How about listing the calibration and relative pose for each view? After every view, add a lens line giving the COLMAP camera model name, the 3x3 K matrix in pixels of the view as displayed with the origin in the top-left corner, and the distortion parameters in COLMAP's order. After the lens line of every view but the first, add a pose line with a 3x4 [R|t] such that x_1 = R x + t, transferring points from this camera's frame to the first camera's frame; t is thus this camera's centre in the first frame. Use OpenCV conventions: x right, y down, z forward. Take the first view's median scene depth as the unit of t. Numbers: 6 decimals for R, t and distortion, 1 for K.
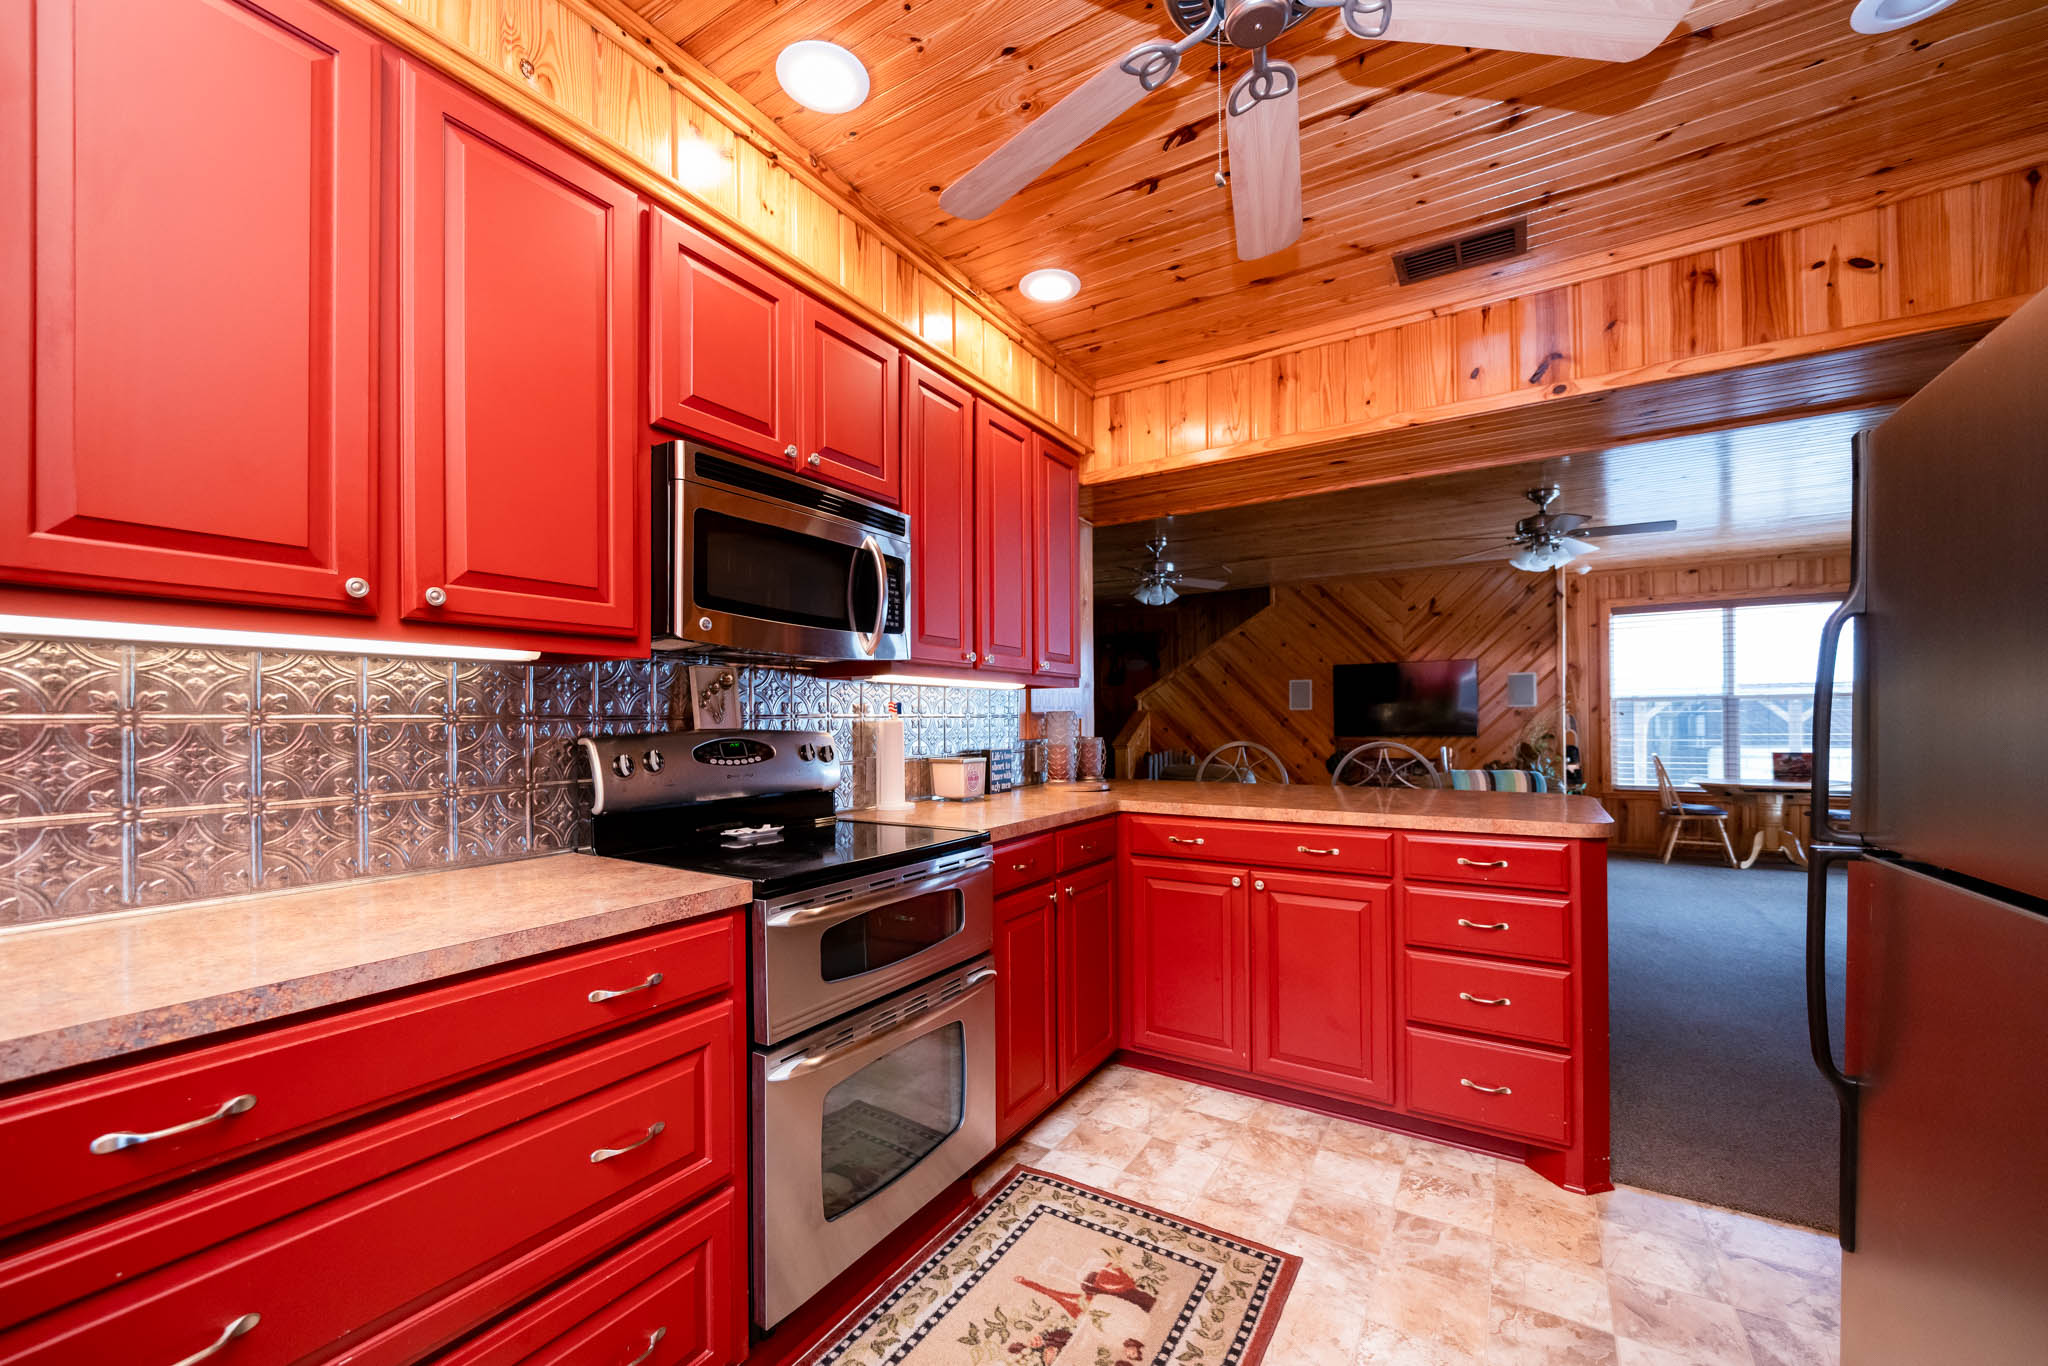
lens RADIAL K [[782.9, 0, 1034.4], [0, 782.9, 727.4], [0, 0, 1]] dist [-0.004890, 0.000195]
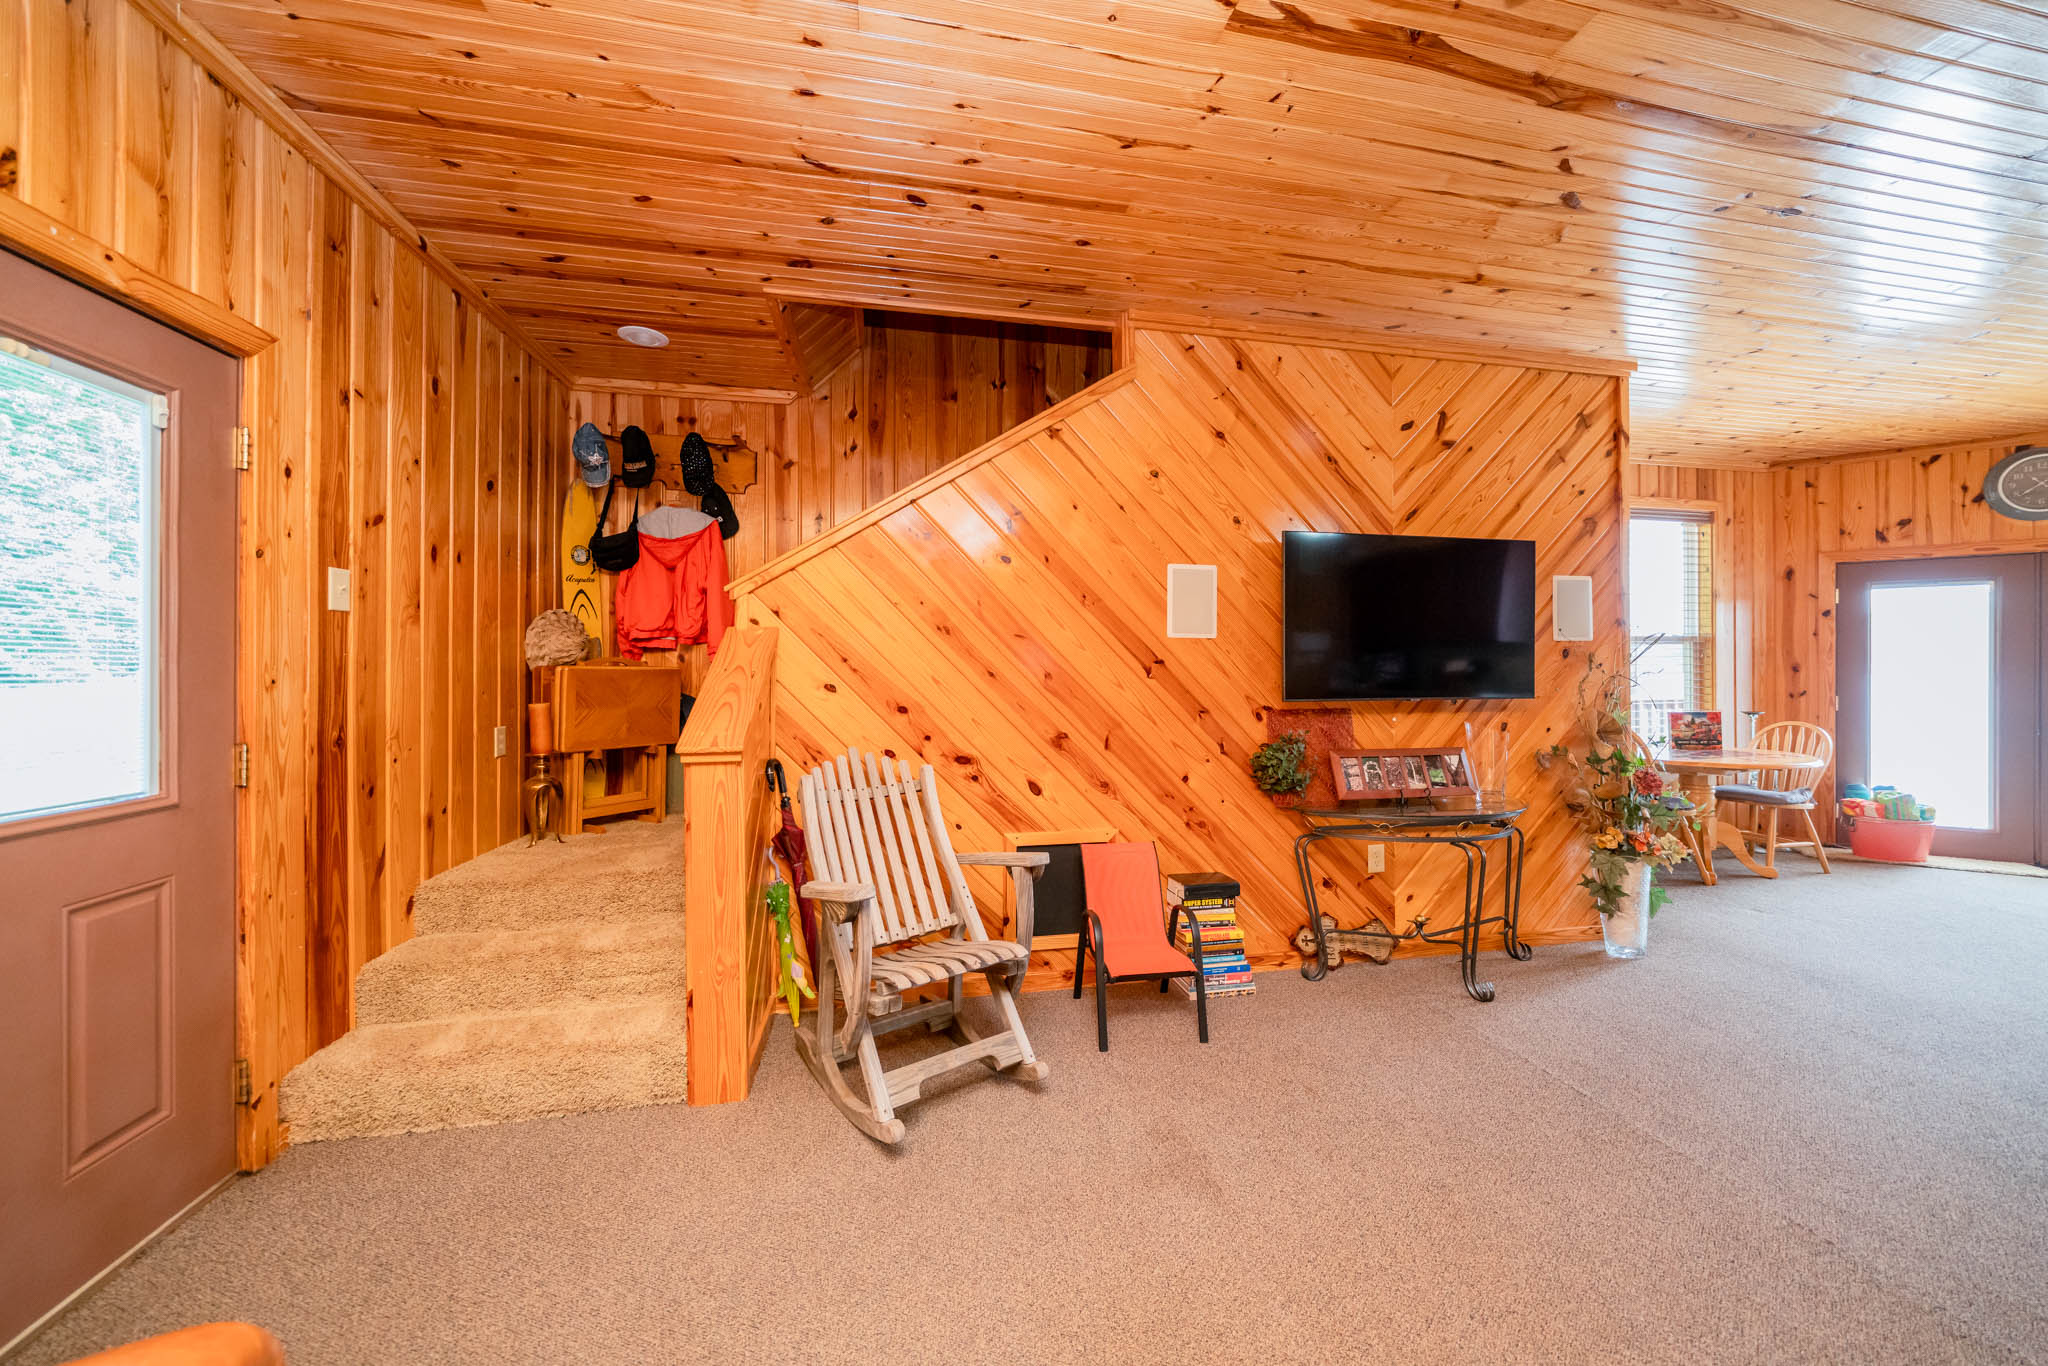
lens RADIAL K [[741.7, 0, 1035.2], [0, 741.7, 671.4], [0, 0, 1]] dist [-0.007734, 0.000435]
pose [[0.714524, 0.007660, 0.699569, 0.013496], [0.003056, 0.999896, -0.014070, 0.000438], [-0.699604, 0.012191, 0.714426, 0.842541]]
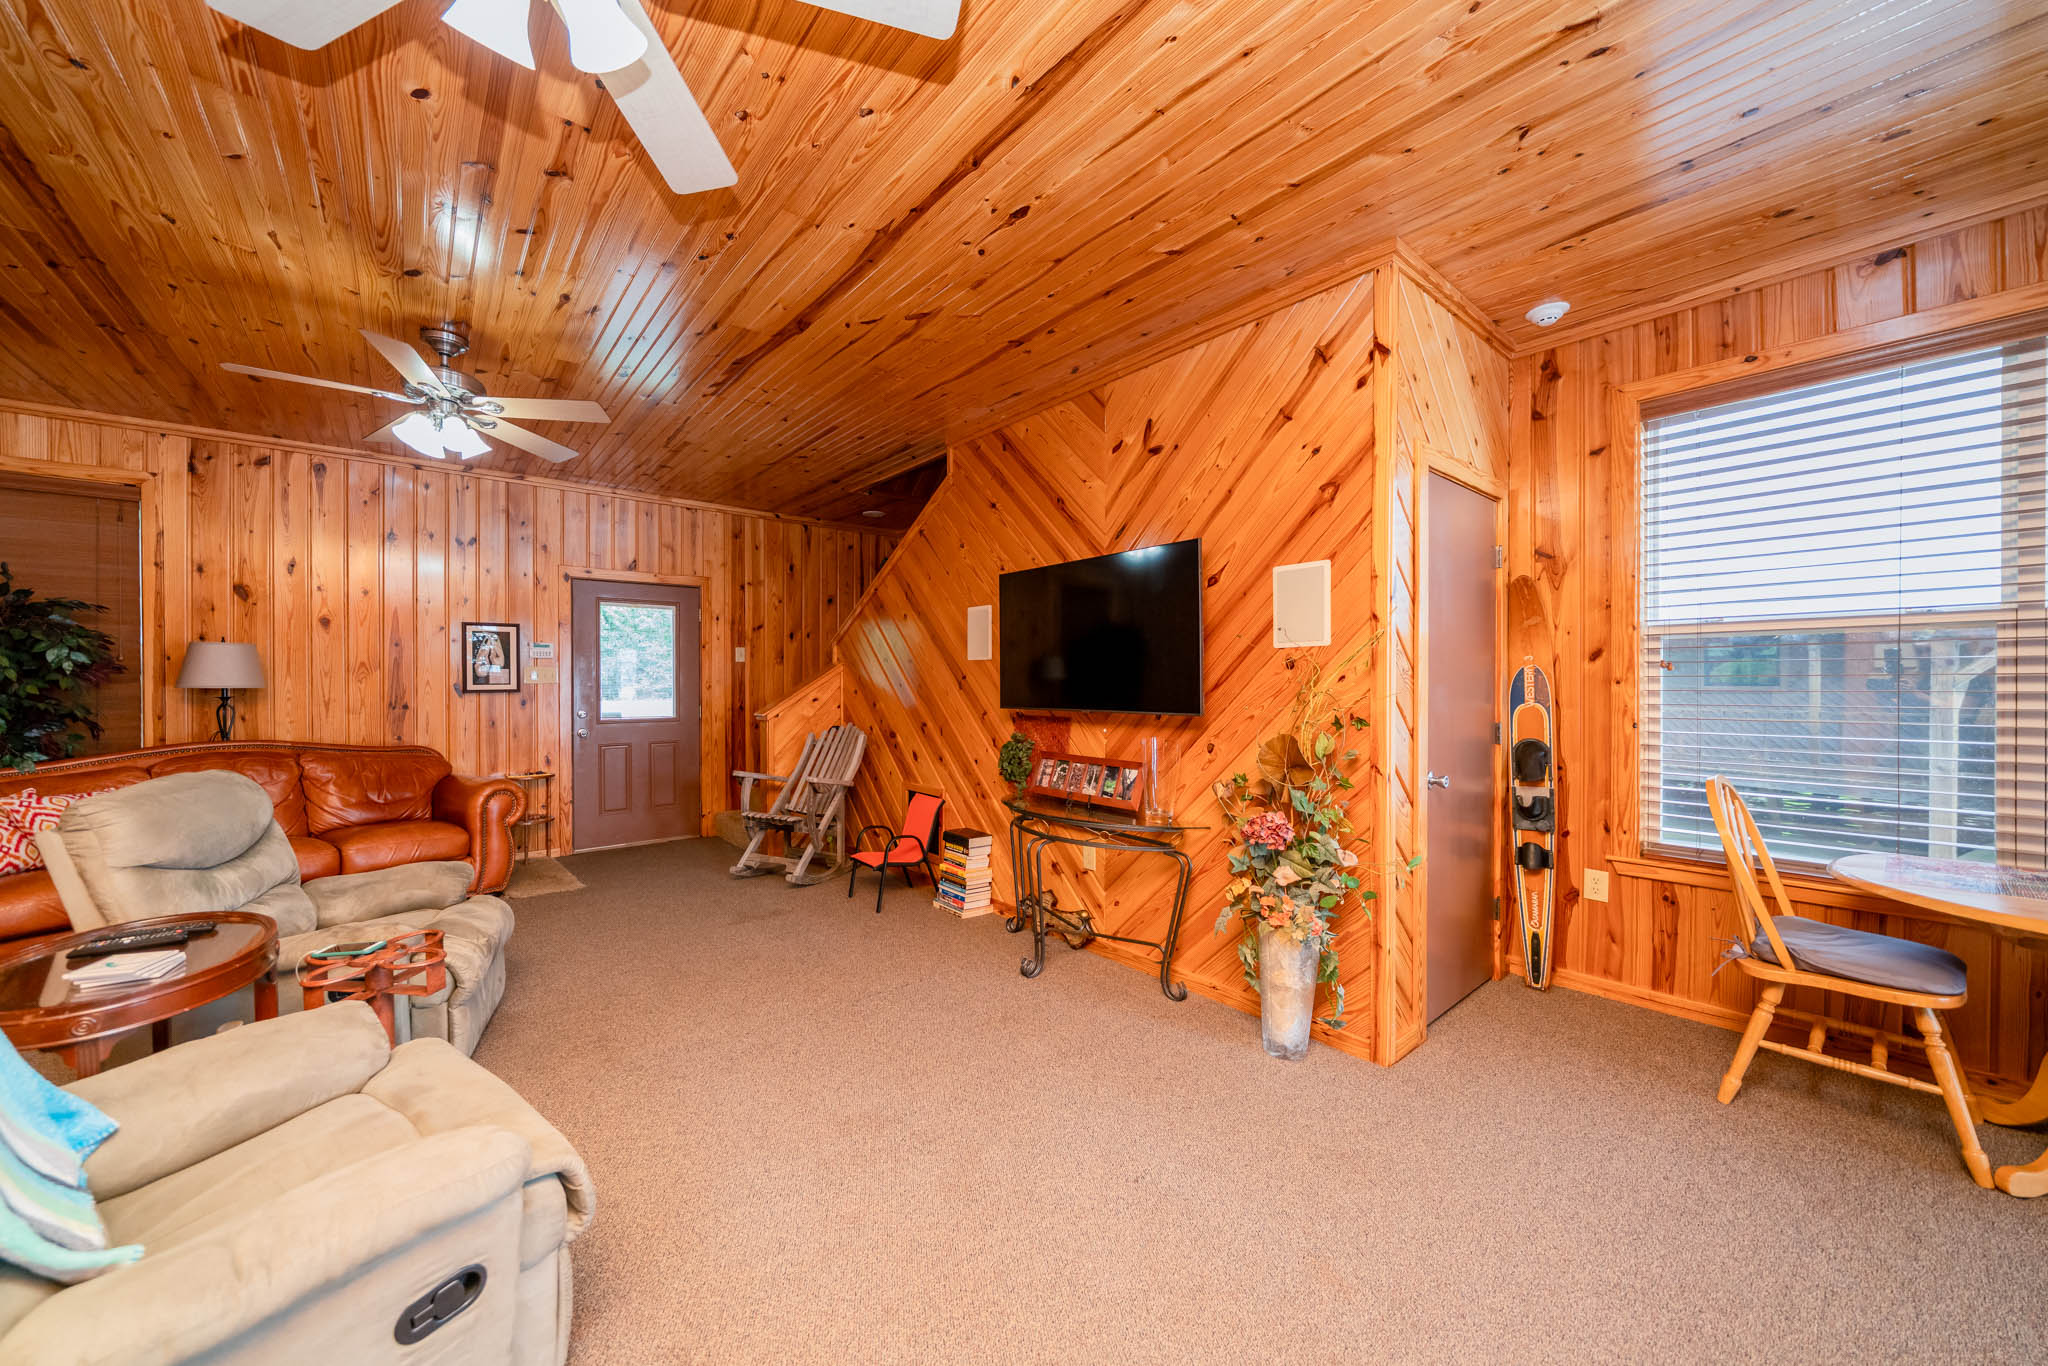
lens RADIAL K [[741.7, 0, 981.4], [0, 741.7, 688.6], [0, 0, 1]] dist [-0.007734, 0.000435]
pose [[0.942457, 0.010856, -0.334151, 0.558148], [-0.010560, 0.999941, 0.002702, -0.003445], [0.334161, 0.000982, 0.942516, 0.541392]]
